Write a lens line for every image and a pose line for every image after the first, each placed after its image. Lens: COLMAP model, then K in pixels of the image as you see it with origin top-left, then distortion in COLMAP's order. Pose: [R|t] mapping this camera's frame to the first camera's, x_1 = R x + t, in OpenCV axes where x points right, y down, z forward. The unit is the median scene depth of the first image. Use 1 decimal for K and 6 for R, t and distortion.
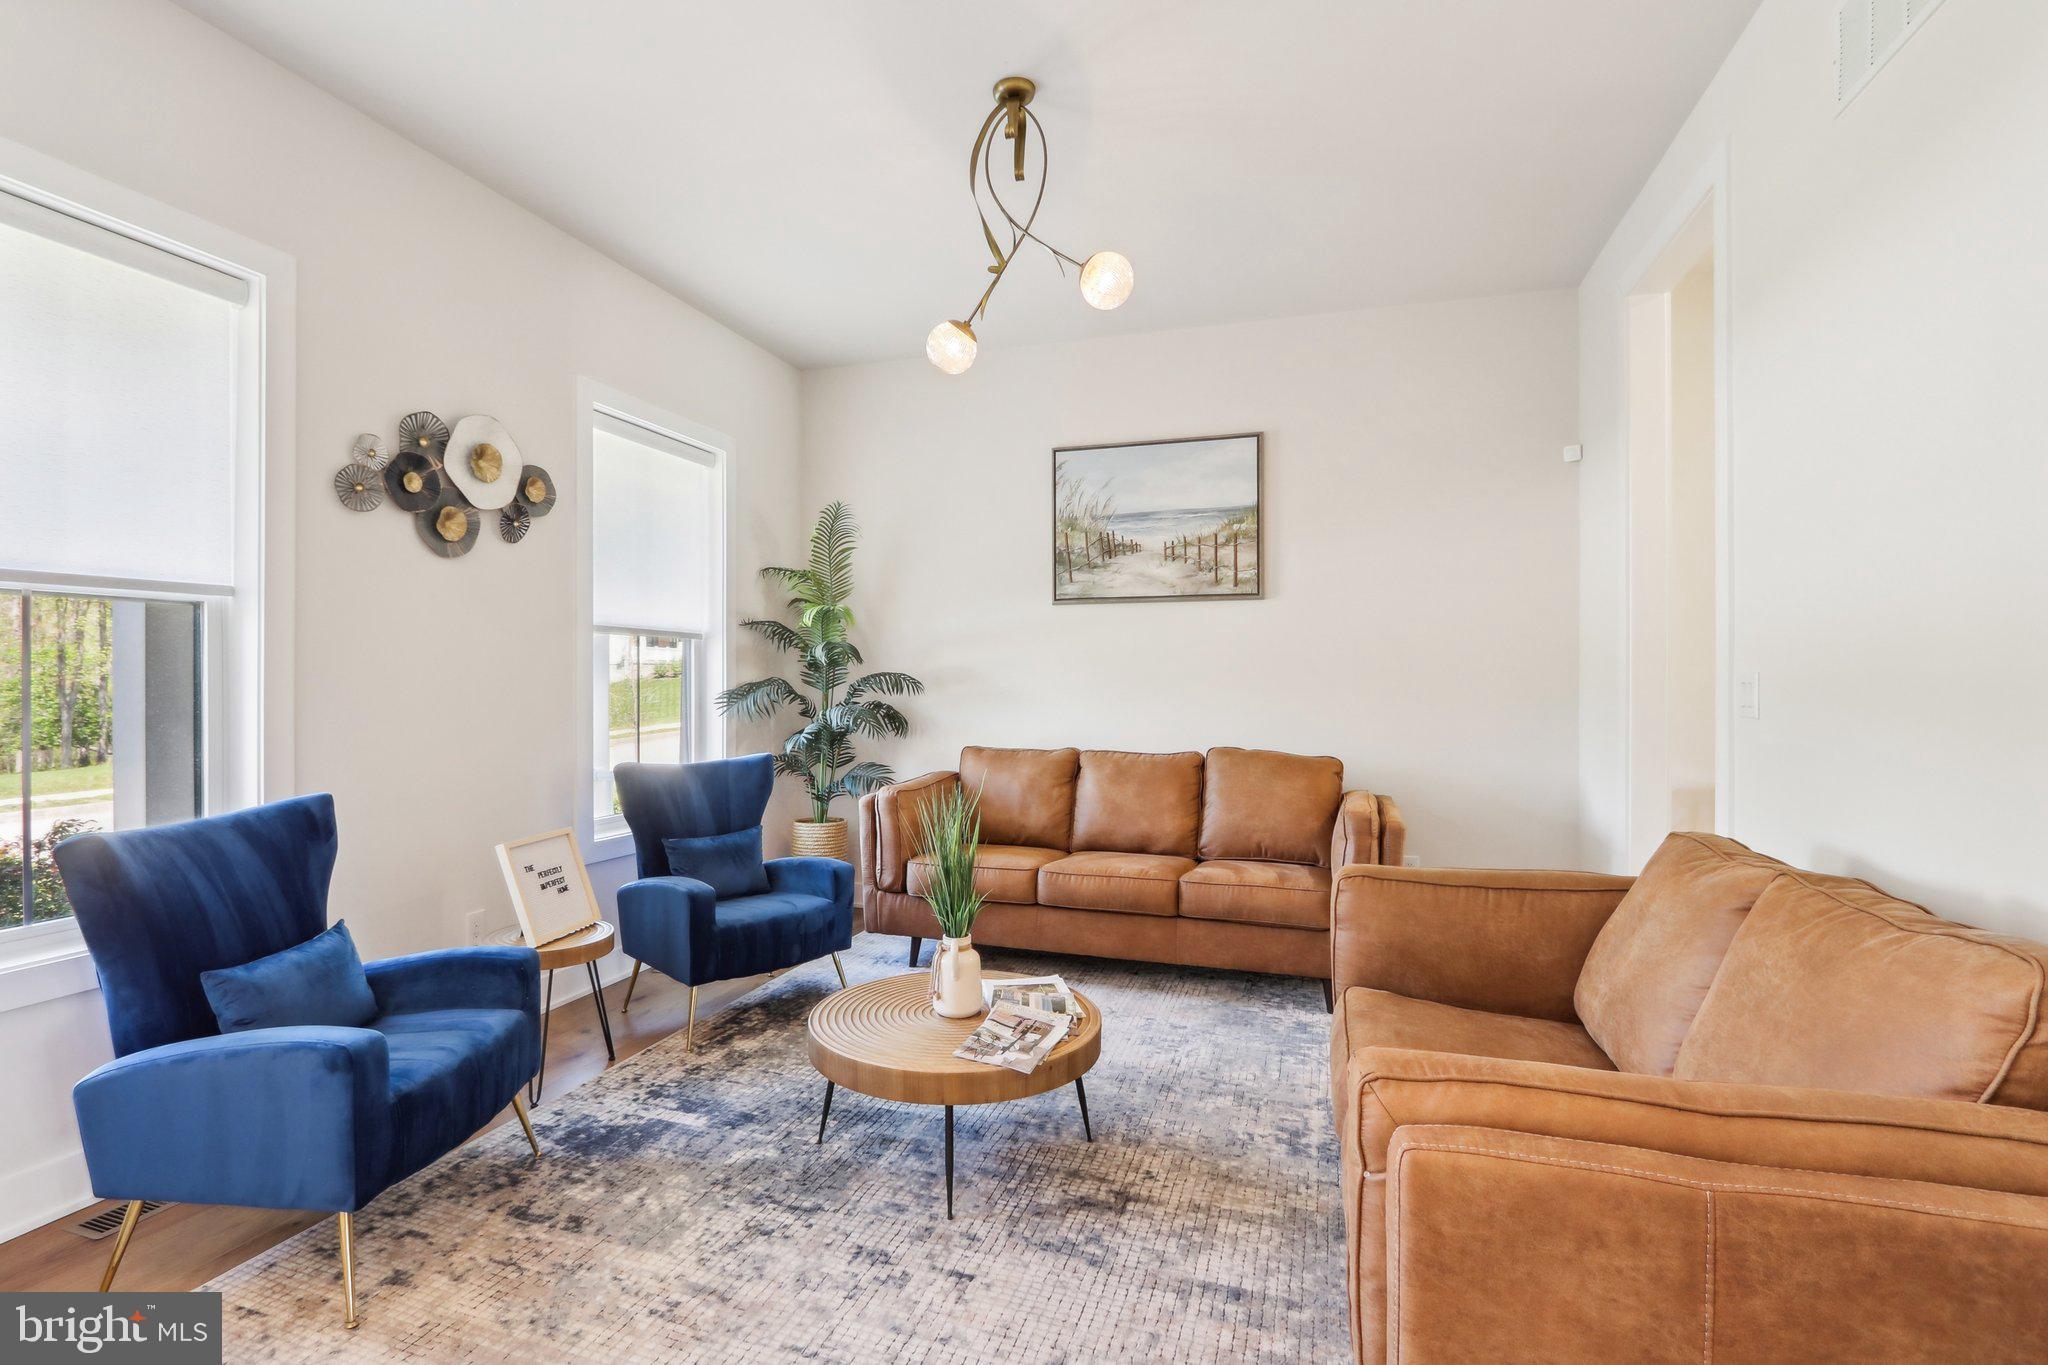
lens RADIAL K [[980.8, 0, 1021.6], [0, 980.8, 676.8], [0, 0, 1]] dist [-0.017987, 0.002999]
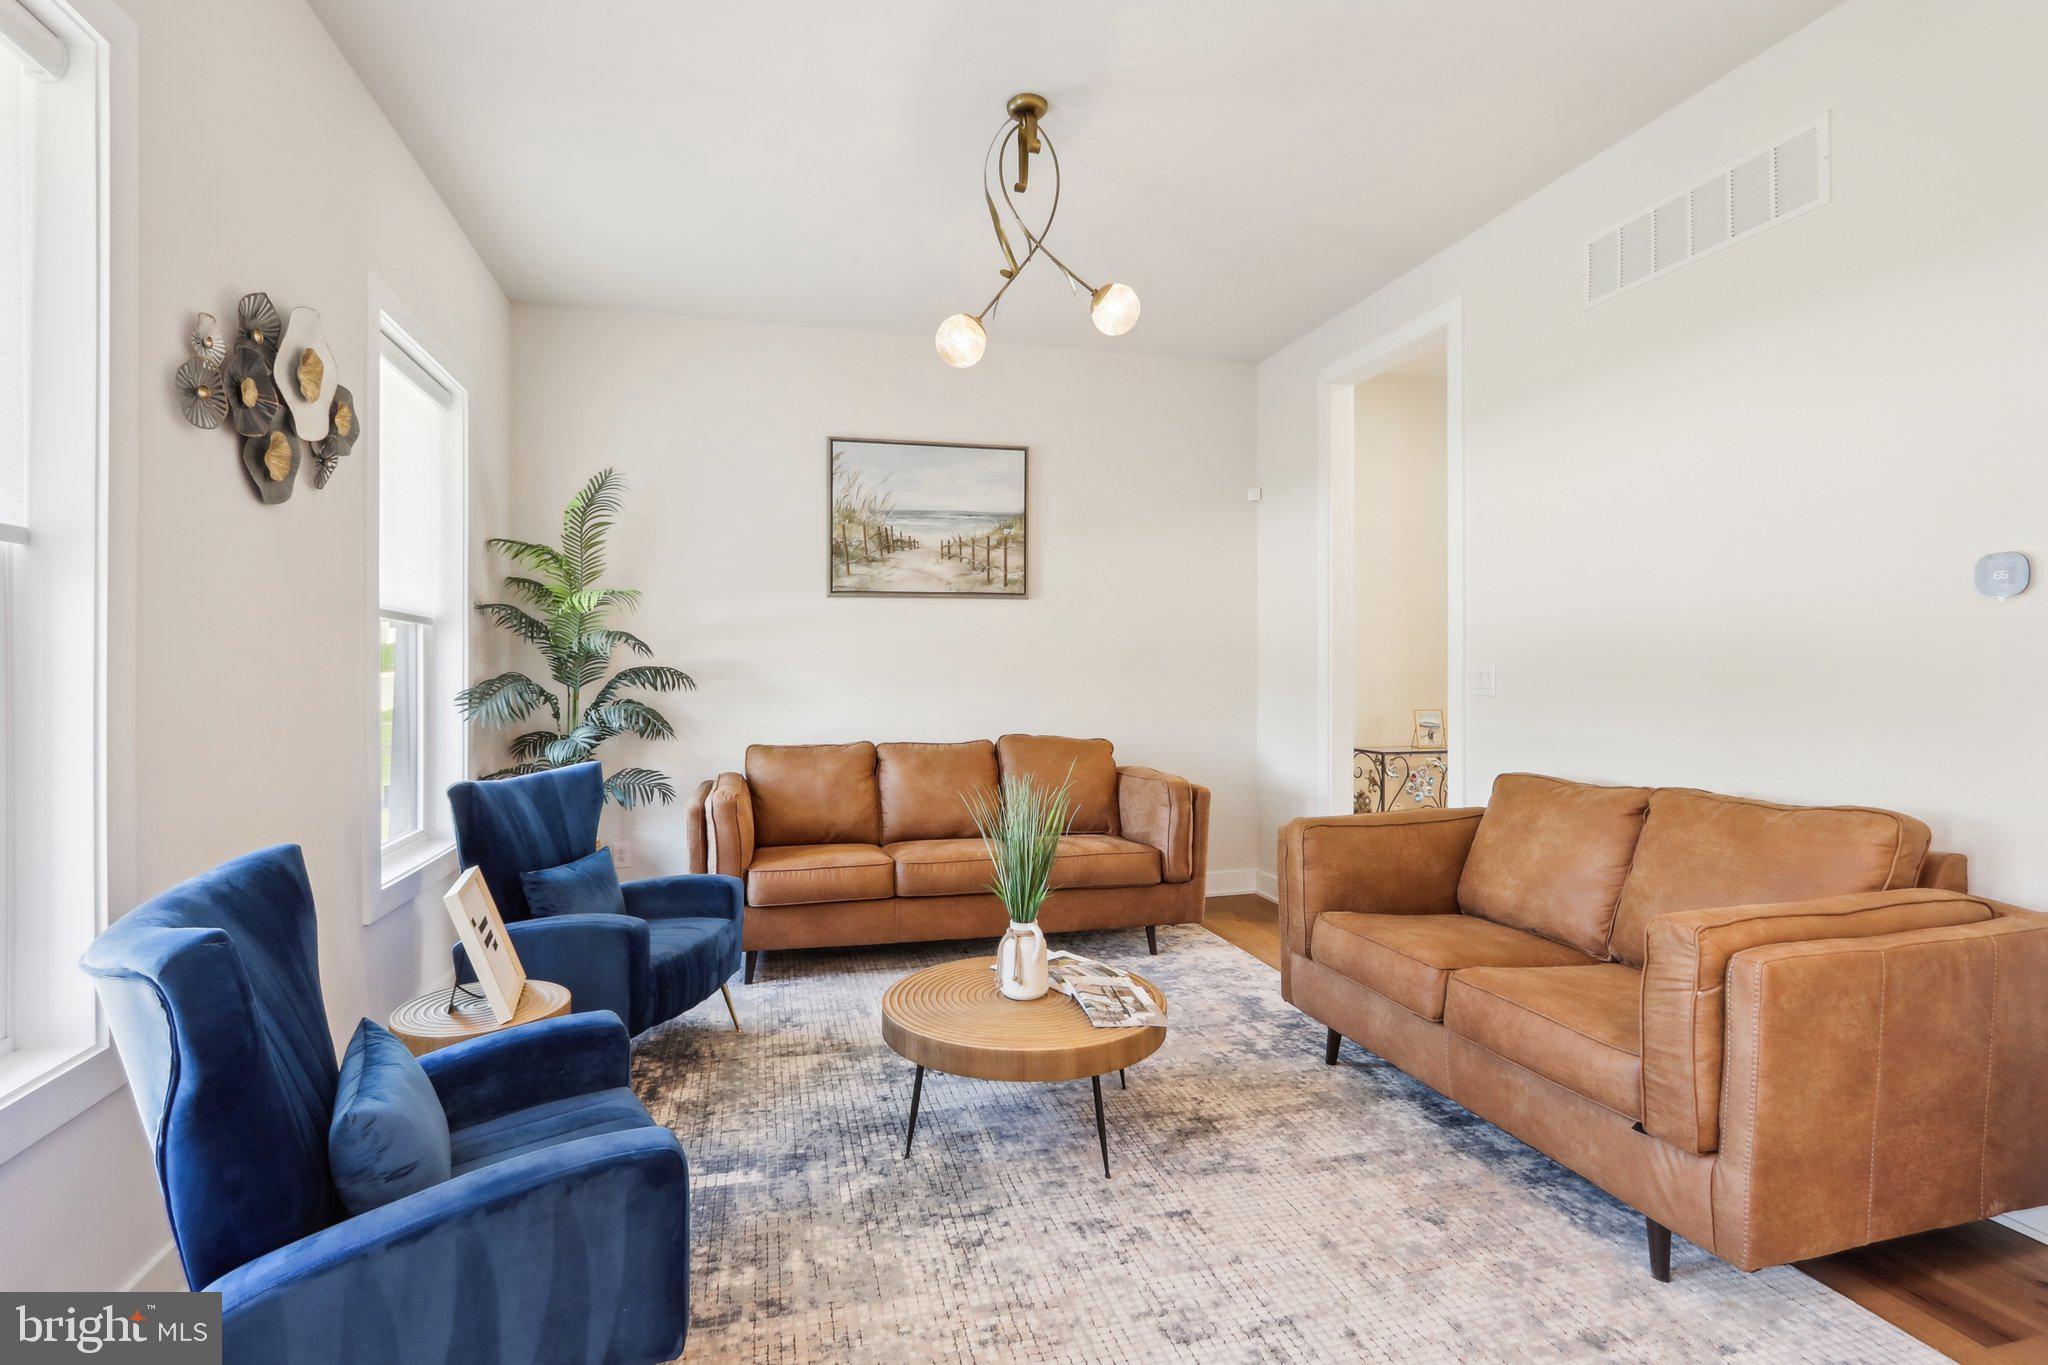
lens RADIAL K [[980.8, 0, 1005.4], [0, 980.8, 684.6], [0, 0, 1]] dist [-0.017987, 0.002999]
pose [[0.839649, -0.011889, 0.543000, -0.527515], [0.004071, 0.999870, 0.015598, -0.000607], [-0.543115, -0.010887, 0.839588, 0.121519]]
